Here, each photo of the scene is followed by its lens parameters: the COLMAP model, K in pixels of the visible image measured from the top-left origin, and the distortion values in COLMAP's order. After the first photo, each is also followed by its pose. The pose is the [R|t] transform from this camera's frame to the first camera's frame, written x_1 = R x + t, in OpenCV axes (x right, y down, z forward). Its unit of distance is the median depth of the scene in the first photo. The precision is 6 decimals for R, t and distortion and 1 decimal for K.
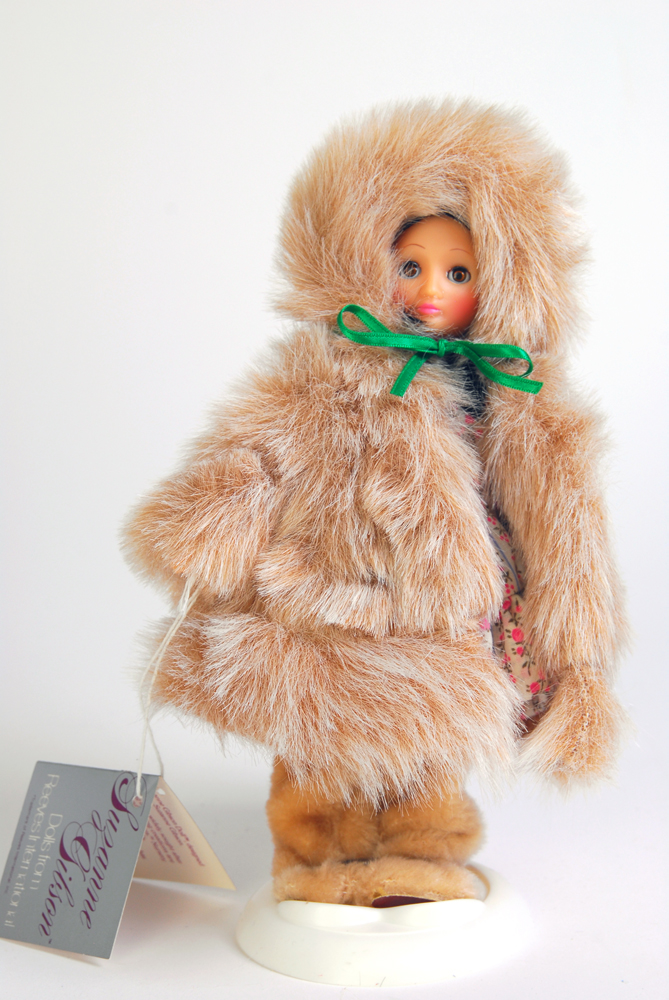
lens RADIAL K [[2028.0, 0, 334.5], [0, 2028.0, 500.0], [0, 0, 1]] dist [-0.040166, -0.239165]
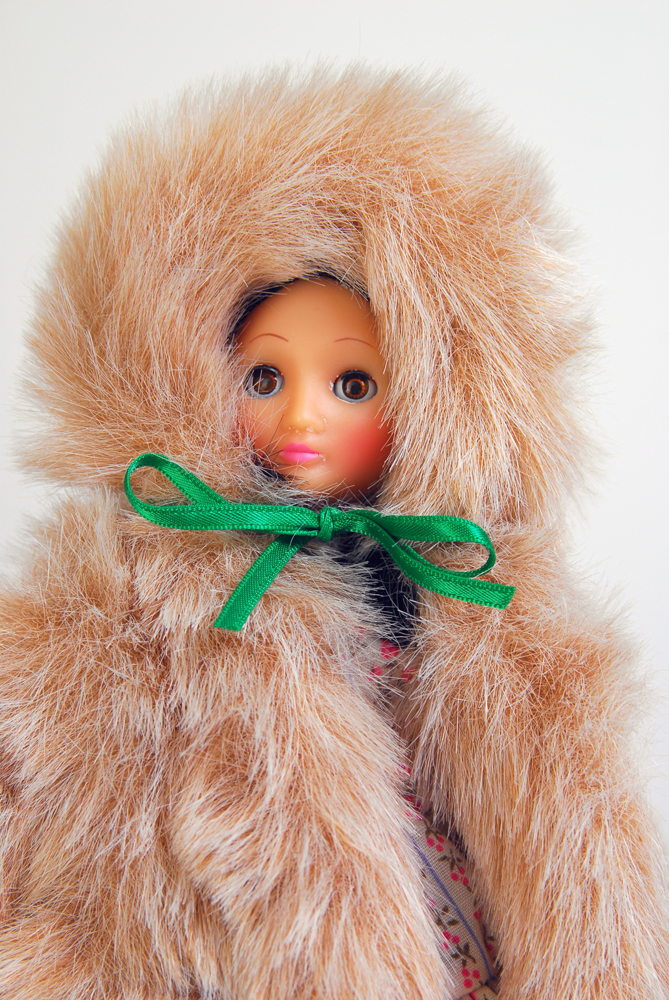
lens RADIAL K [[1839.8, 0, 334.5], [0, 1839.8, 500.0], [0, 0, 1]] dist [-0.141076, -0.157006]
pose [[0.997631, -0.047792, -0.049488, 0.080112], [0.045985, 0.998256, -0.037020, -0.064041], [0.051171, 0.034657, 0.998088, 0.520867]]
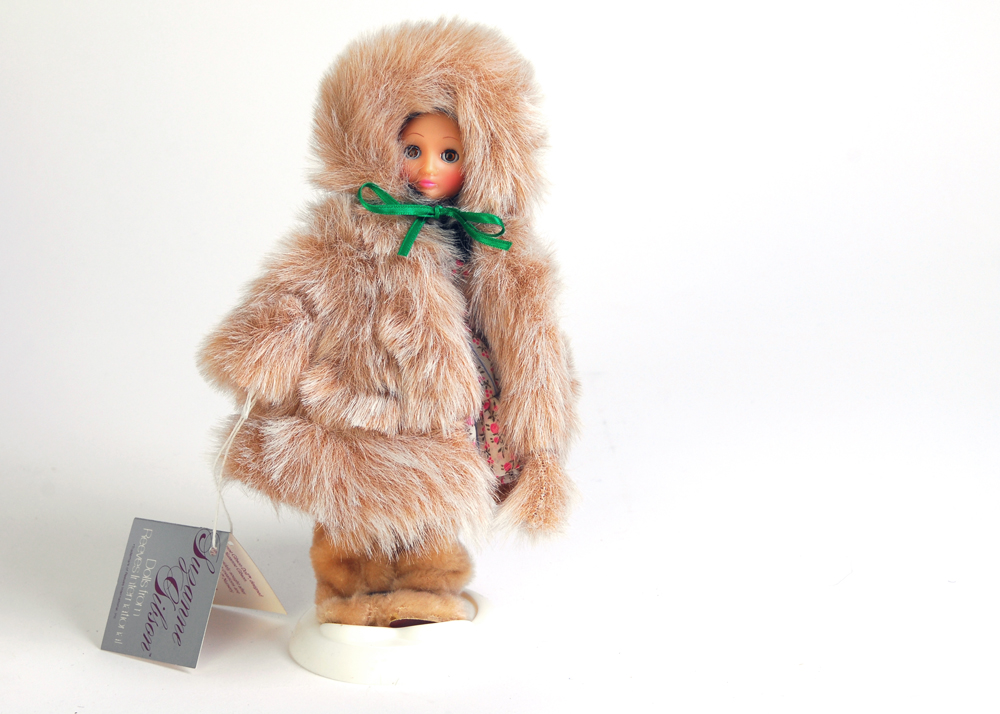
lens RADIAL K [[2282.5, 0, 500.0], [0, 2282.5, 357.0], [0, 0, 1]] dist [0.118138, -4.088042]
pose [[0.998643, -0.012852, 0.050465, 0.017485], [0.006904, 0.993189, 0.116310, -0.156341], [-0.051616, -0.115804, 0.991930, -0.501975]]
